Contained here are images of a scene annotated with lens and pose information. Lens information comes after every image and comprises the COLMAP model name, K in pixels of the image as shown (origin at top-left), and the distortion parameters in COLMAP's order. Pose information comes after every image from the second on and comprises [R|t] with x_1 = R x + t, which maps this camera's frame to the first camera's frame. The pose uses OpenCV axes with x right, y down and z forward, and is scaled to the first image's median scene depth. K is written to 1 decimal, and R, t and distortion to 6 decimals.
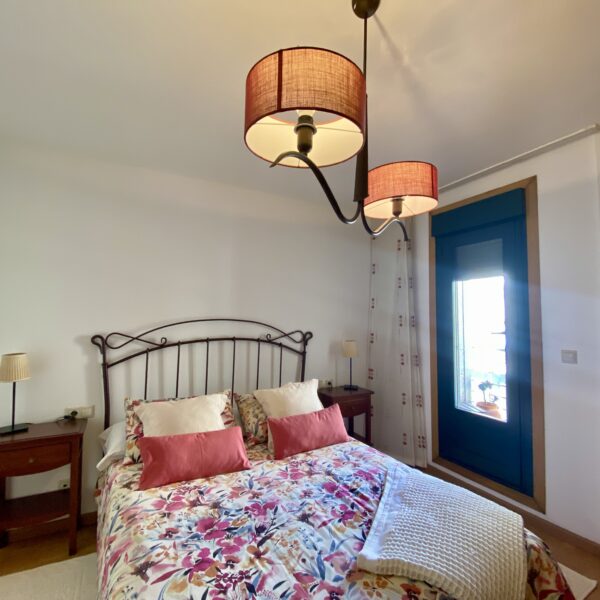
lens RADIAL K [[323.1, 0, 297.8], [0, 323.1, 301.6], [0, 0, 1]] dist [0.057114, -0.049033]
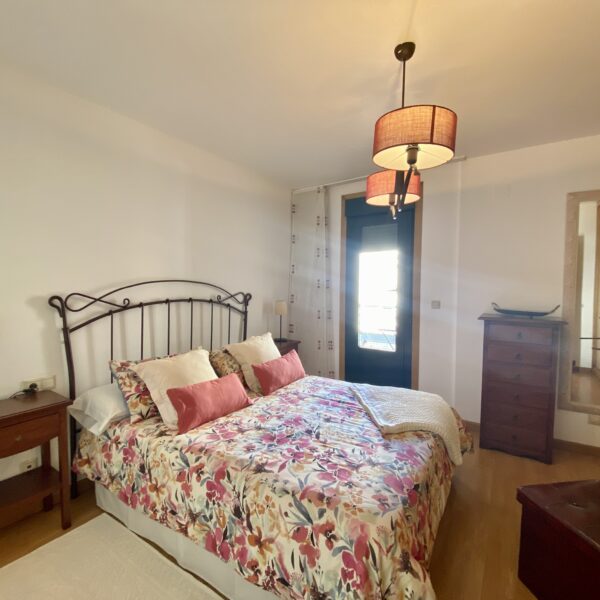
lens RADIAL K [[323.1, 0, 297.8], [0, 323.1, 301.6], [0, 0, 1]] dist [0.057114, -0.049033]
pose [[0.881441, -0.022612, 0.471752, -0.469905], [-0.023586, 0.995499, 0.091785, 0.023138], [-0.471704, -0.092030, 0.876941, -0.065063]]
